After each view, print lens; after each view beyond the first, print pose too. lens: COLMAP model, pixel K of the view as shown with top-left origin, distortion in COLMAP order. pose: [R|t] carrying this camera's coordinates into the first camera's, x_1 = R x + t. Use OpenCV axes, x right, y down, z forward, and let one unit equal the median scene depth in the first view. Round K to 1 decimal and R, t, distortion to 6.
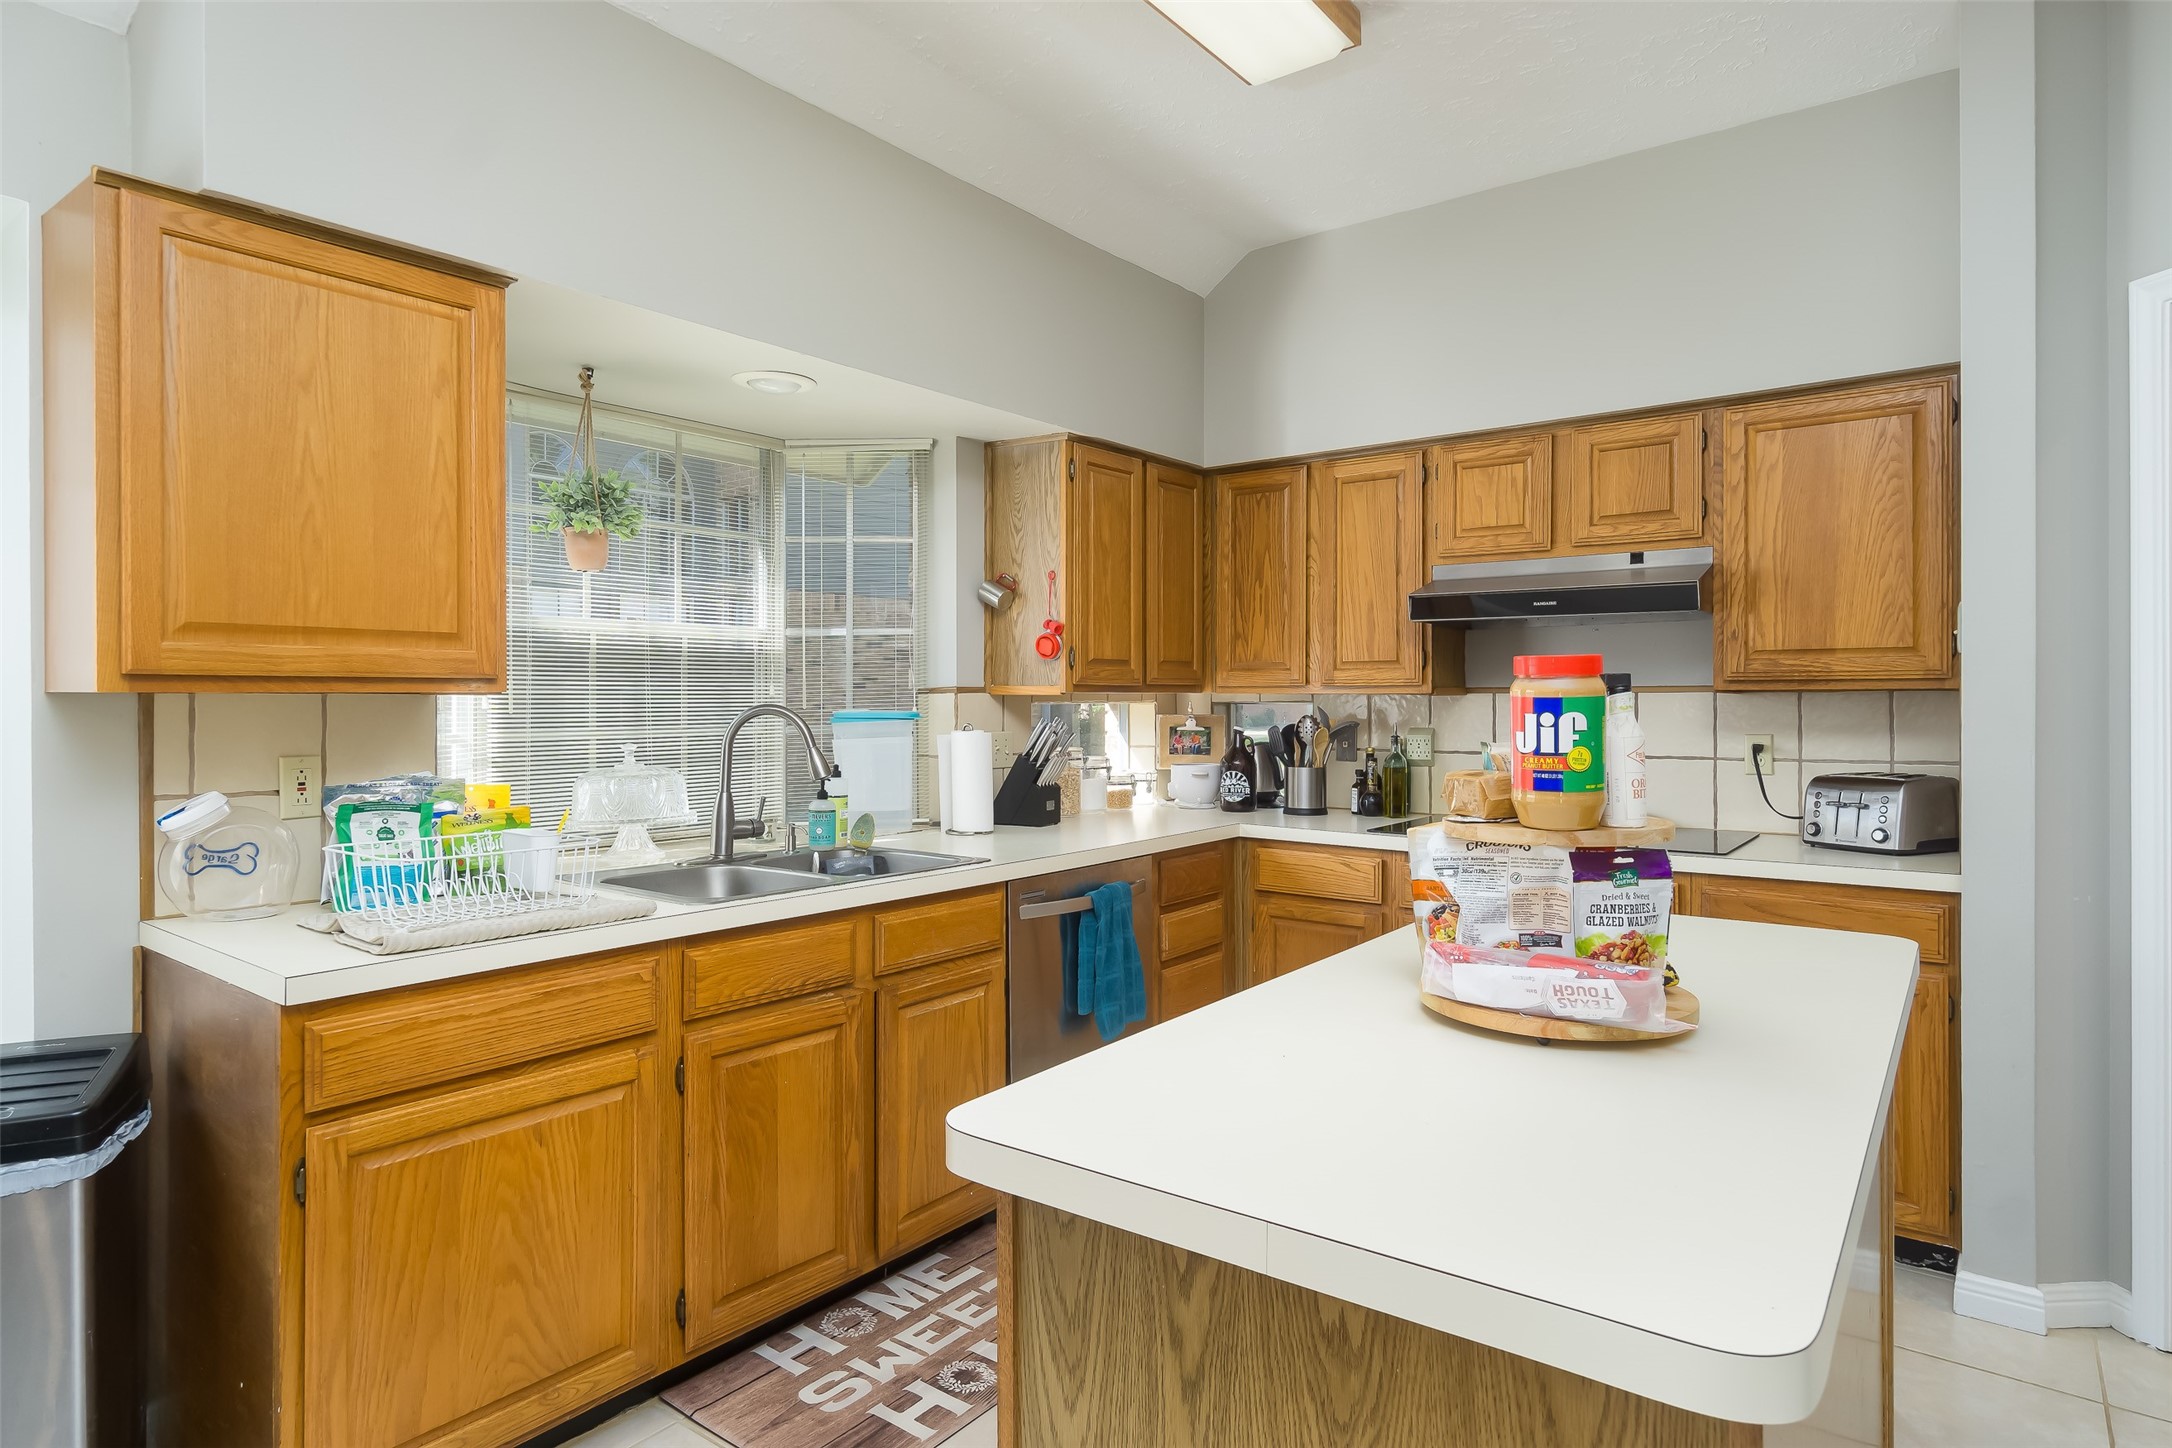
lens RADIAL K [[1194.5, 0, 1083.8], [0, 1194.5, 717.9], [0, 0, 1]] dist [-0.002182, 0.001060]
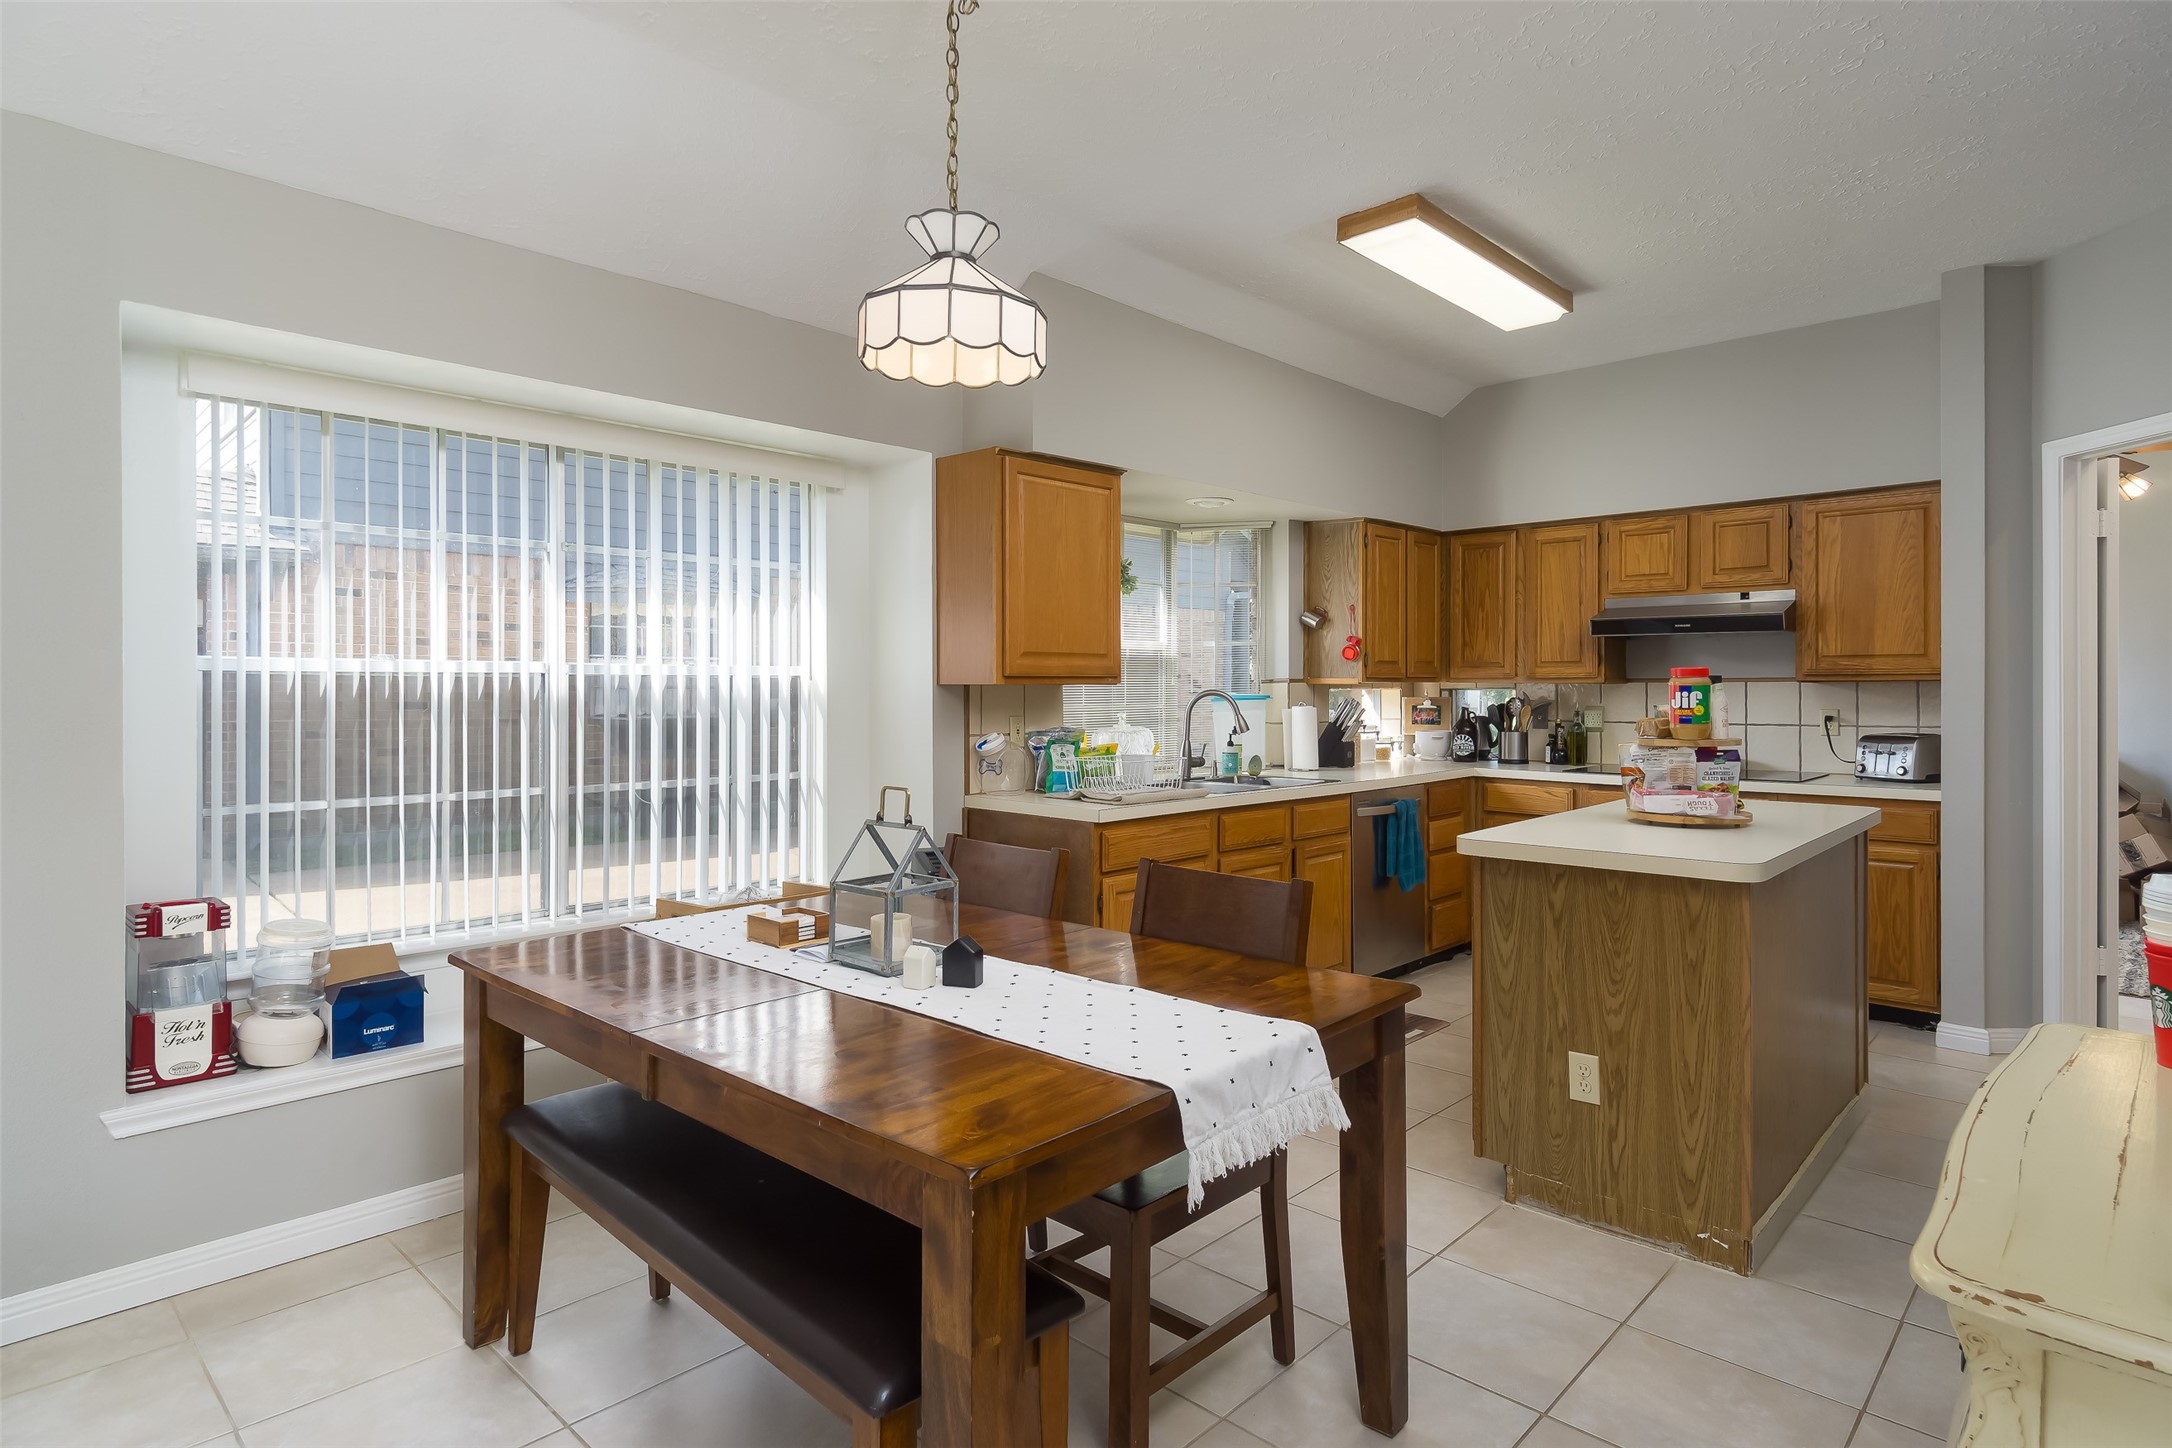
lens RADIAL K [[1146.7, 0, 1089.0], [0, 1146.7, 704.4], [0, 0, 1]] dist [0.000729, -0.000248]
pose [[0.994266, 0.001524, -0.106926, -0.231283], [-0.001572, 0.999999, -0.000368, 0.009732], [0.106925, 0.000534, 0.994267, -0.589567]]
